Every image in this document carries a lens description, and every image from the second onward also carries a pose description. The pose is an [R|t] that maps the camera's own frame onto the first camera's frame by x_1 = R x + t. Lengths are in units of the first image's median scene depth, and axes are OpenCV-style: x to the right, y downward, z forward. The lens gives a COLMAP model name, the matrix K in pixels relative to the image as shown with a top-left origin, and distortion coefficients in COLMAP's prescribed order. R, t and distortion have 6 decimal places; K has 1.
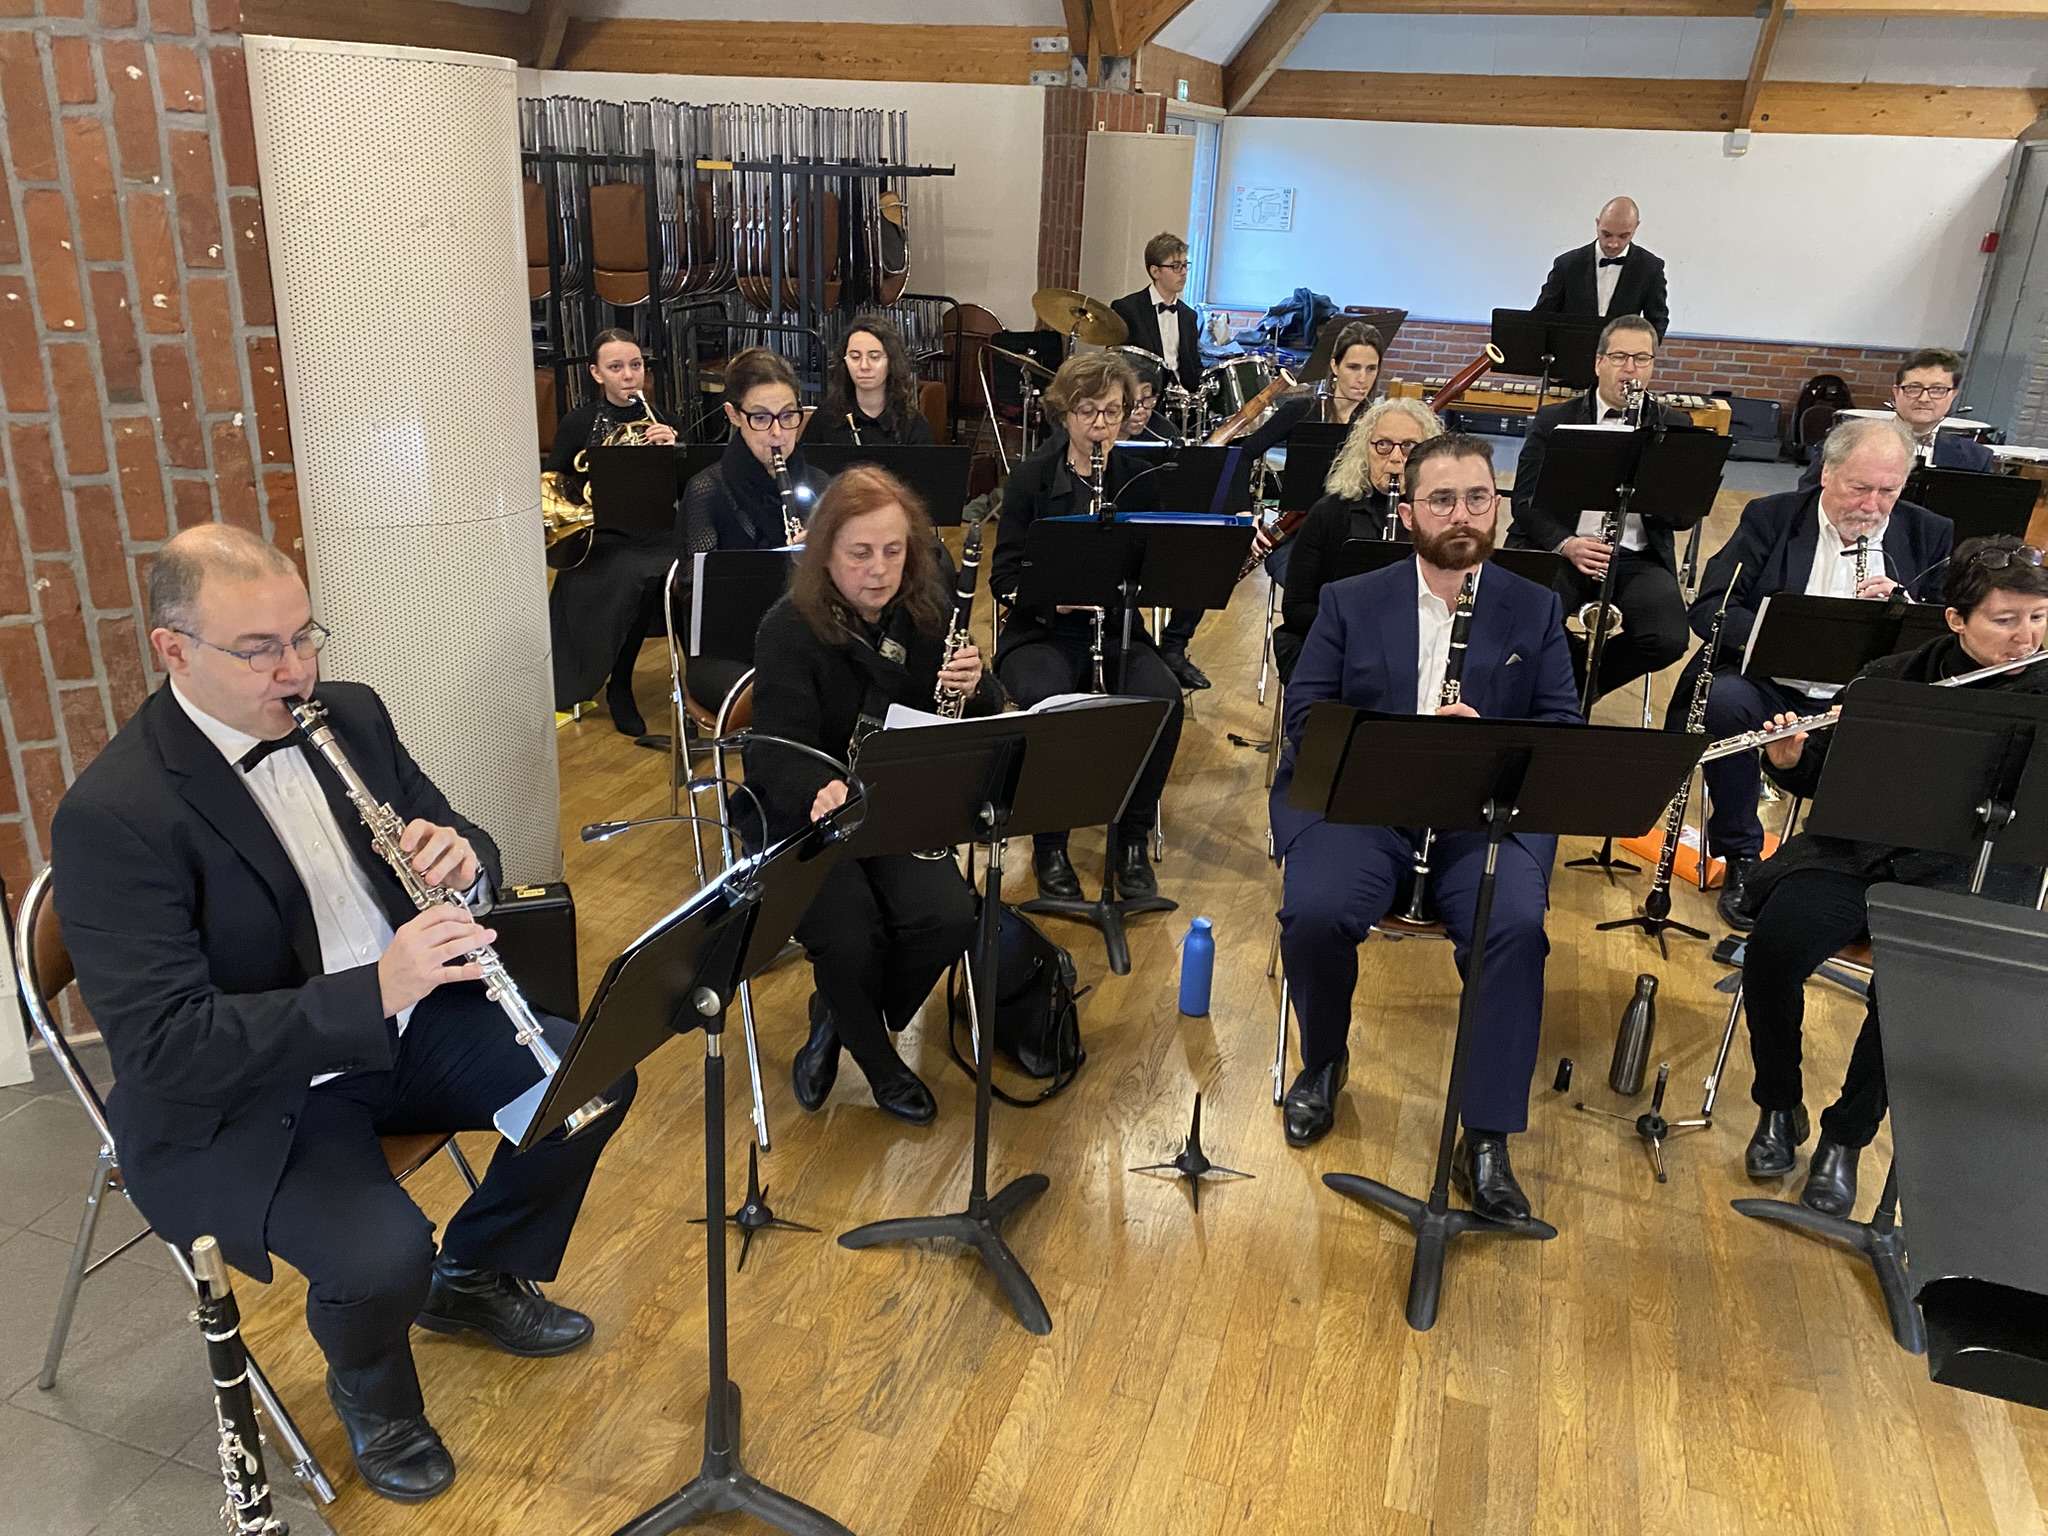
lens RADIAL K [[1558.1, 0, 1011.5], [0, 1558.1, 757.6], [0, 0, 1]] dist [0.014895, -0.006574]
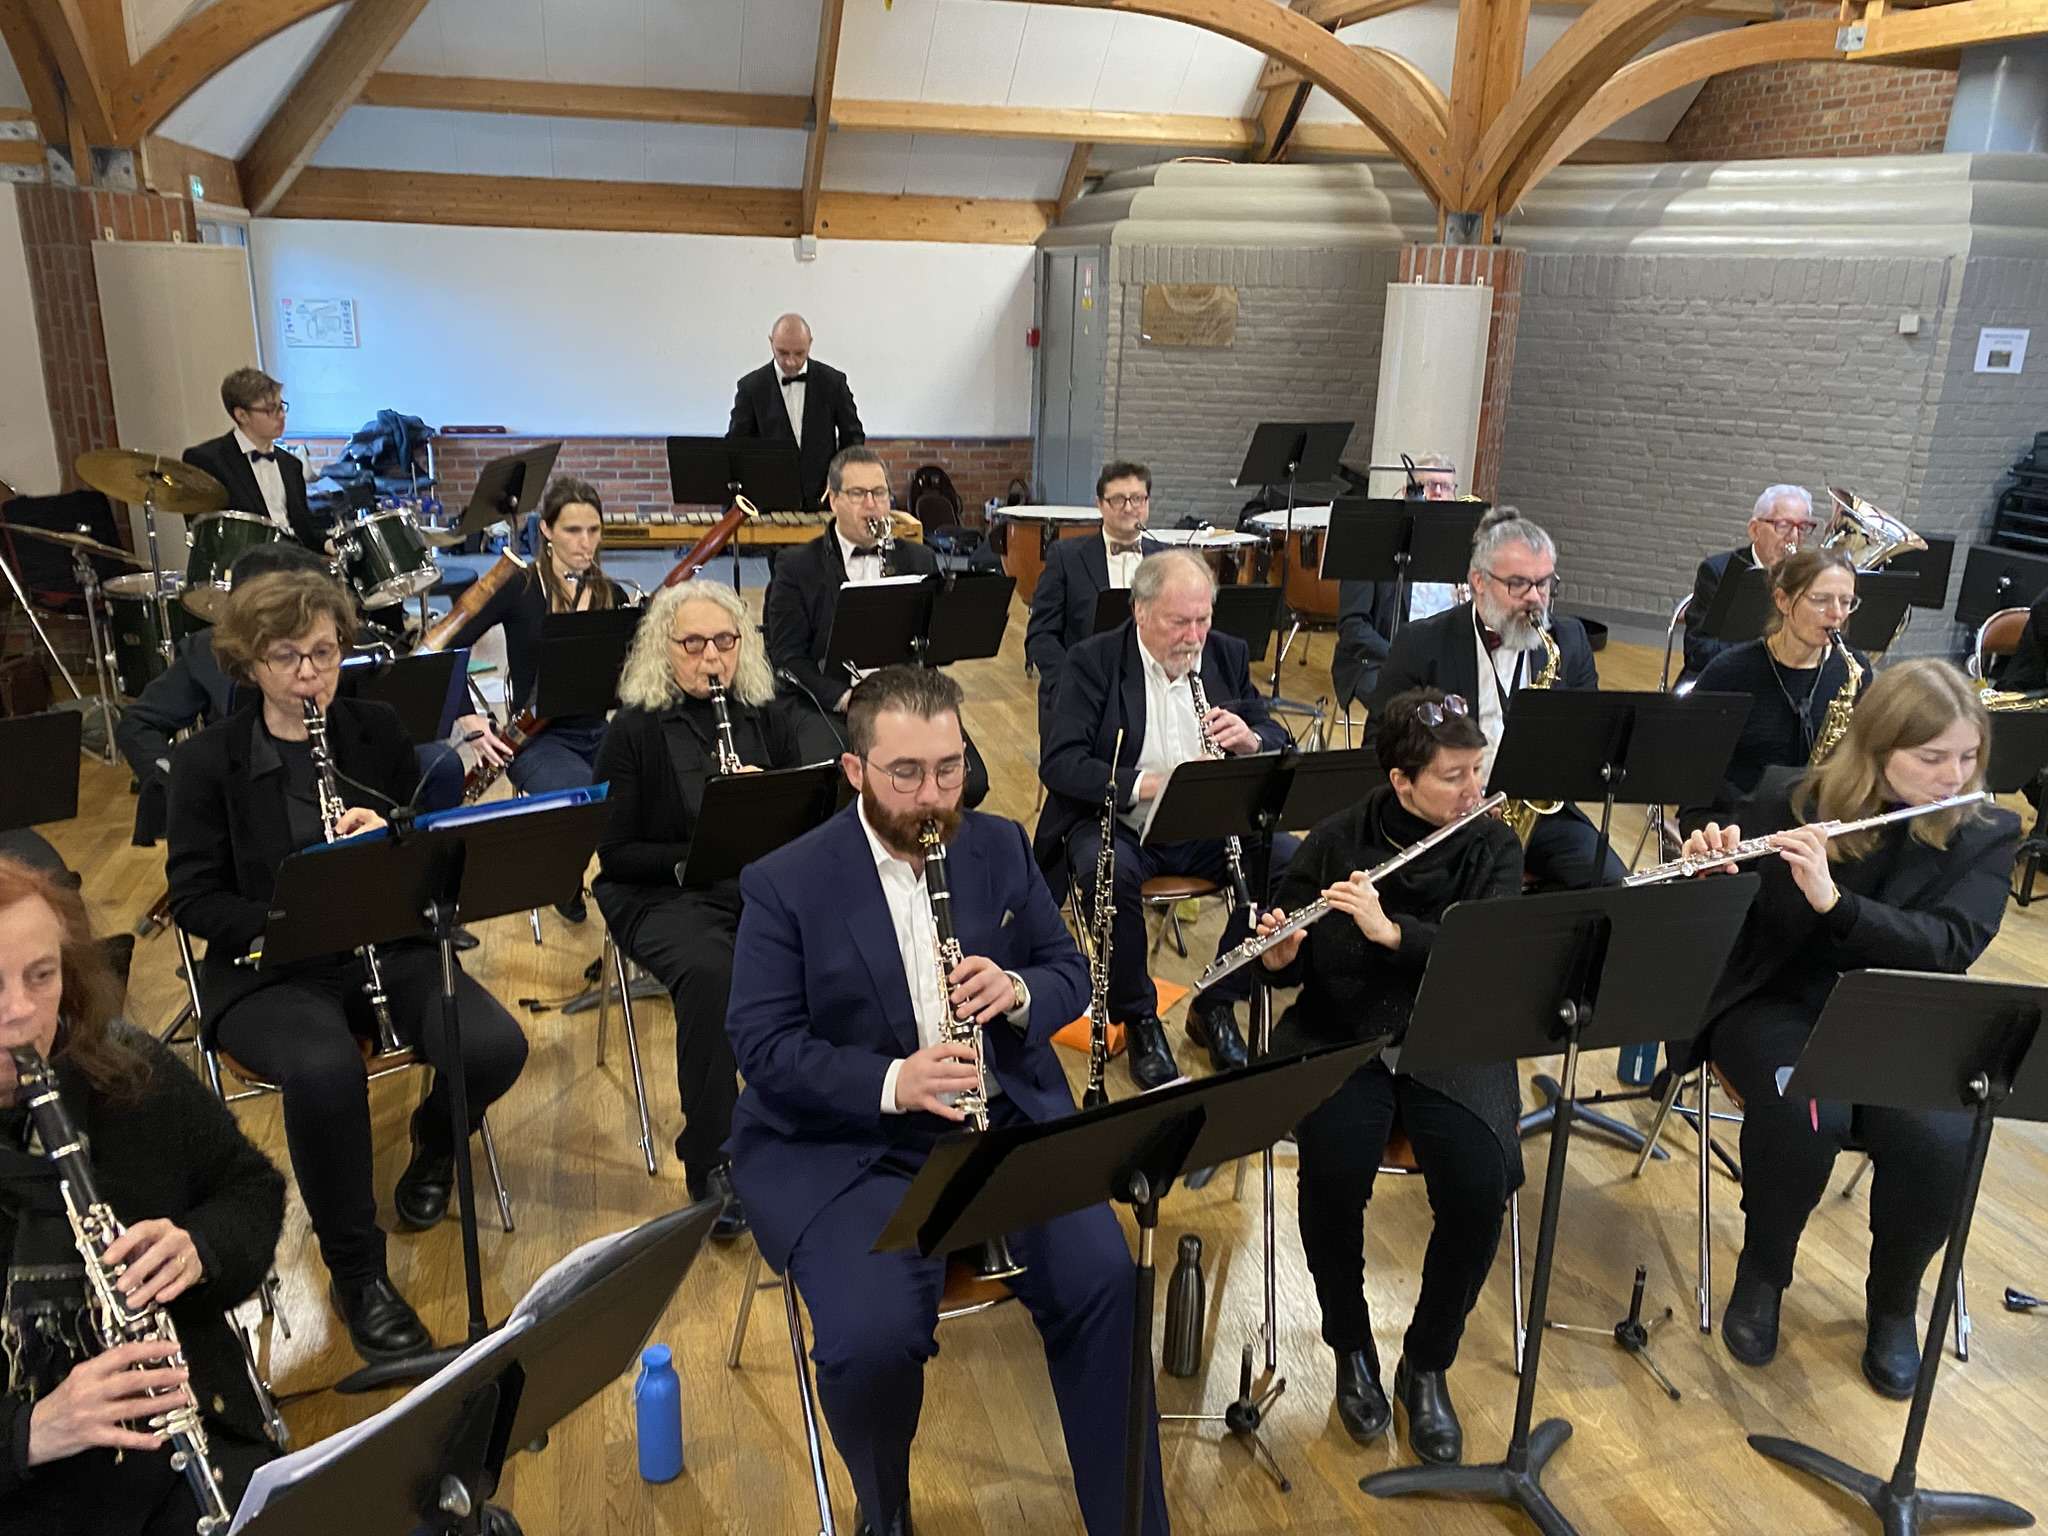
lens RADIAL K [[1565.9, 0, 1028.6], [0, 1565.9, 773.0], [0, 0, 1]] dist [0.009450, -0.001806]
pose [[0.829006, -0.182656, 0.528570, -0.049492], [0.206606, 0.978324, 0.014036, -0.095150], [-0.519677, 0.097569, 0.848774, 0.198346]]
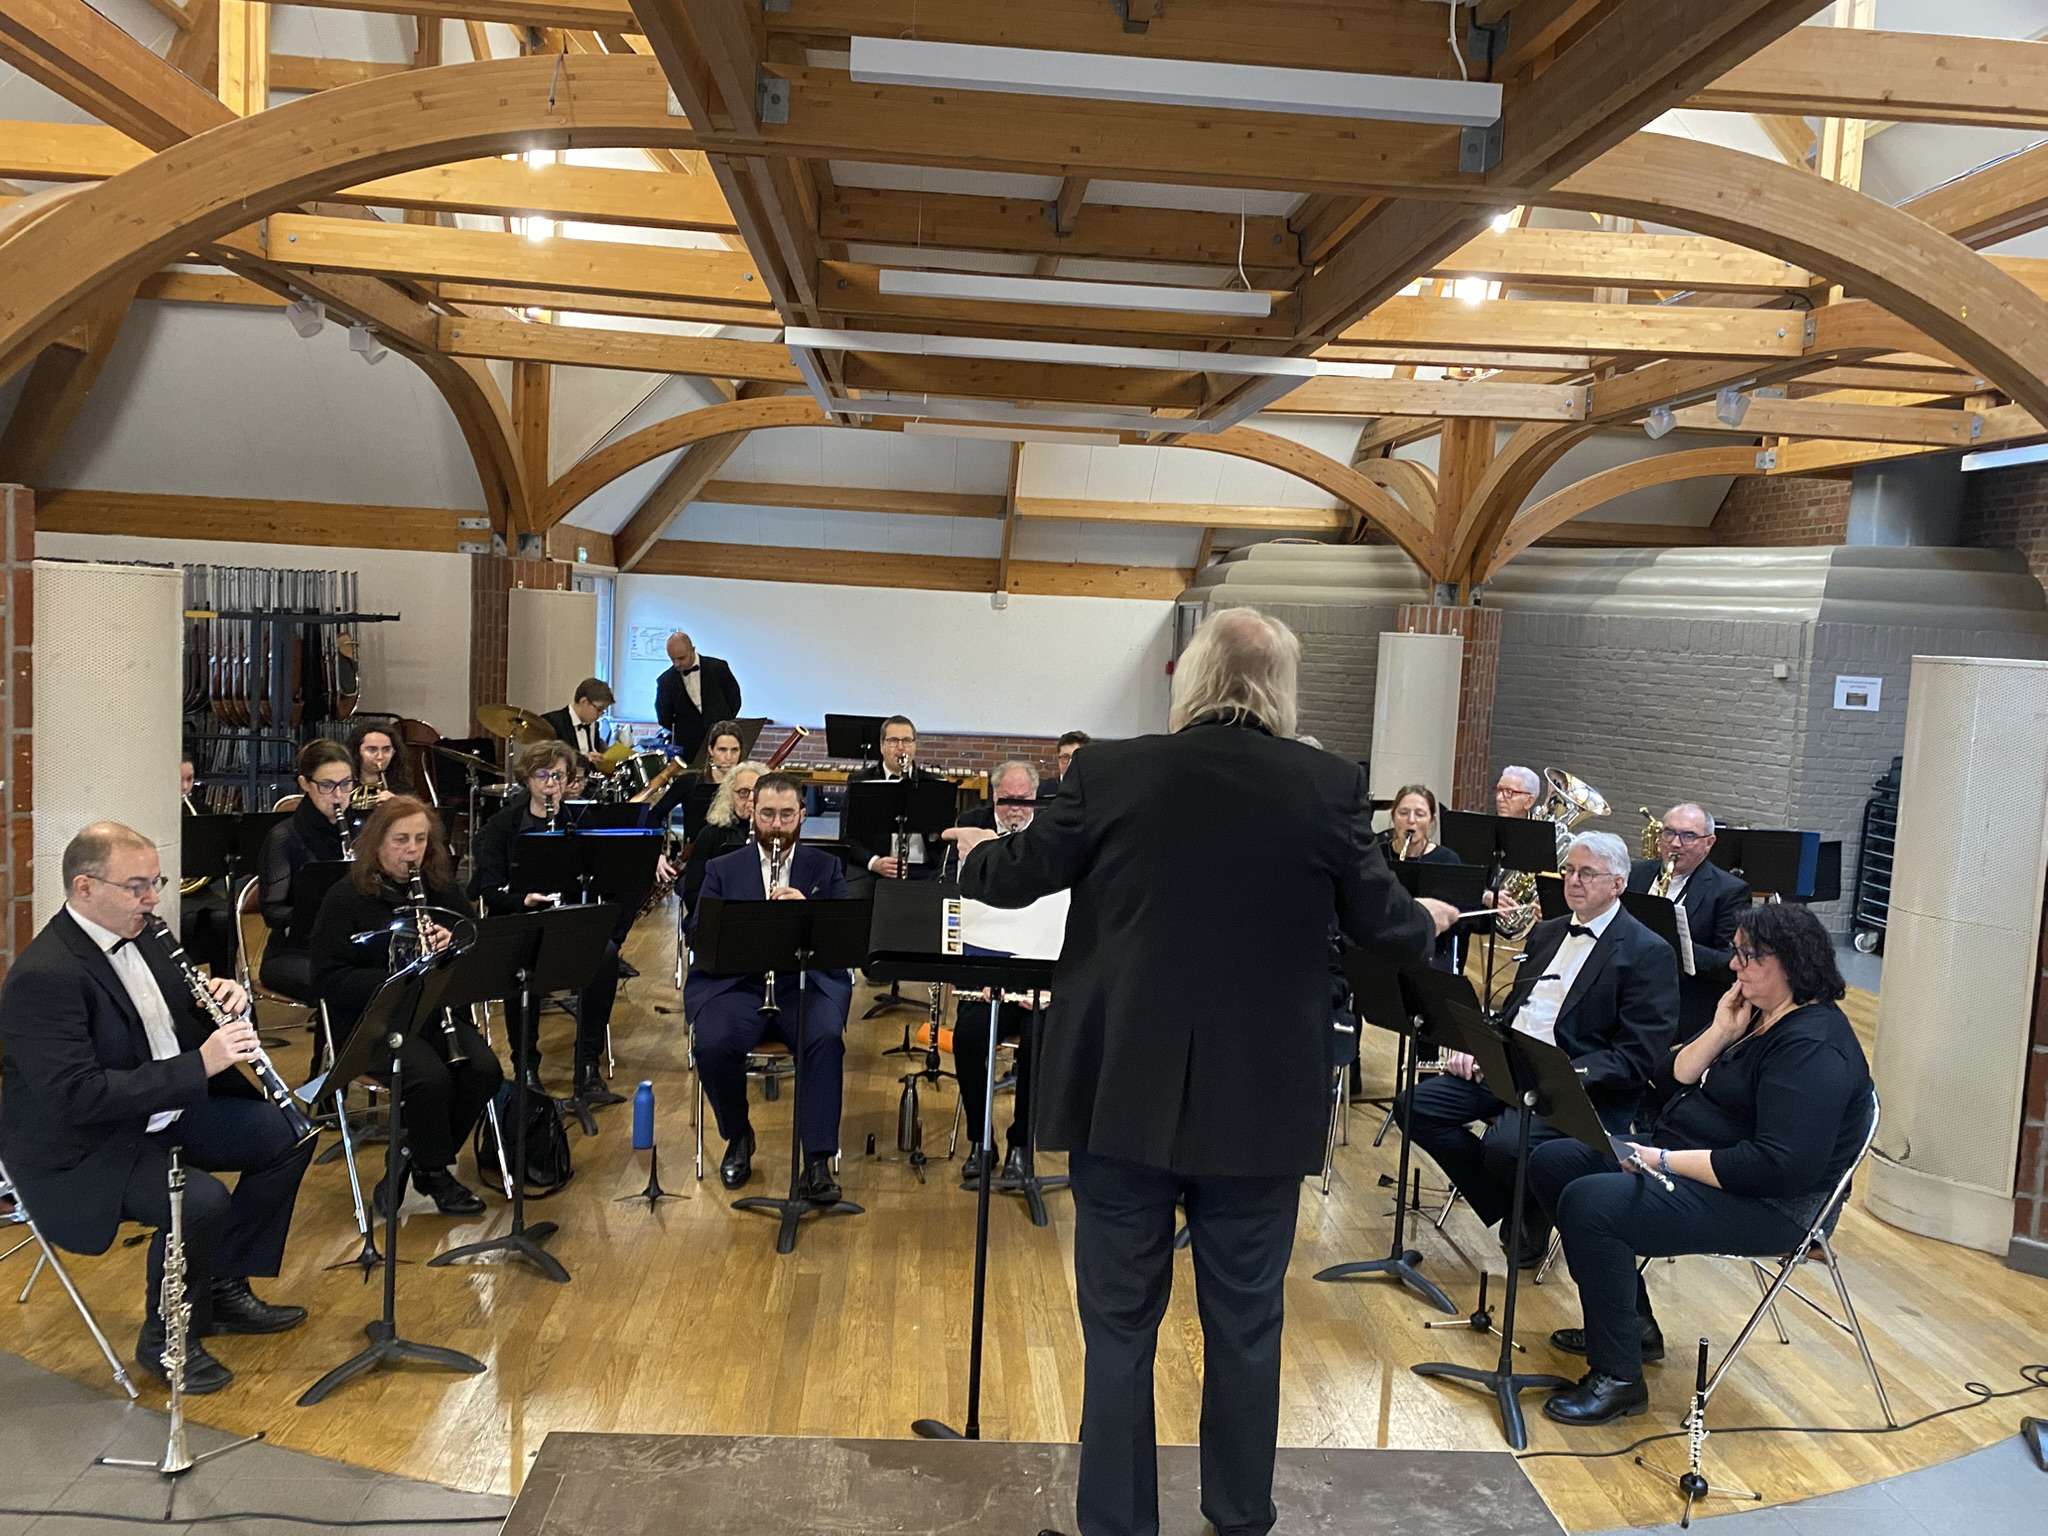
lens RADIAL K [[1558.1, 0, 1011.5], [0, 1558.1, 757.6], [0, 0, 1]] dist [0.014895, -0.006574]
pose [[0.930188, -0.028184, 0.366001, -0.073511], [0.121578, 0.964429, -0.234724, 0.148983], [-0.346366, 0.262835, 0.900527, -0.463006]]
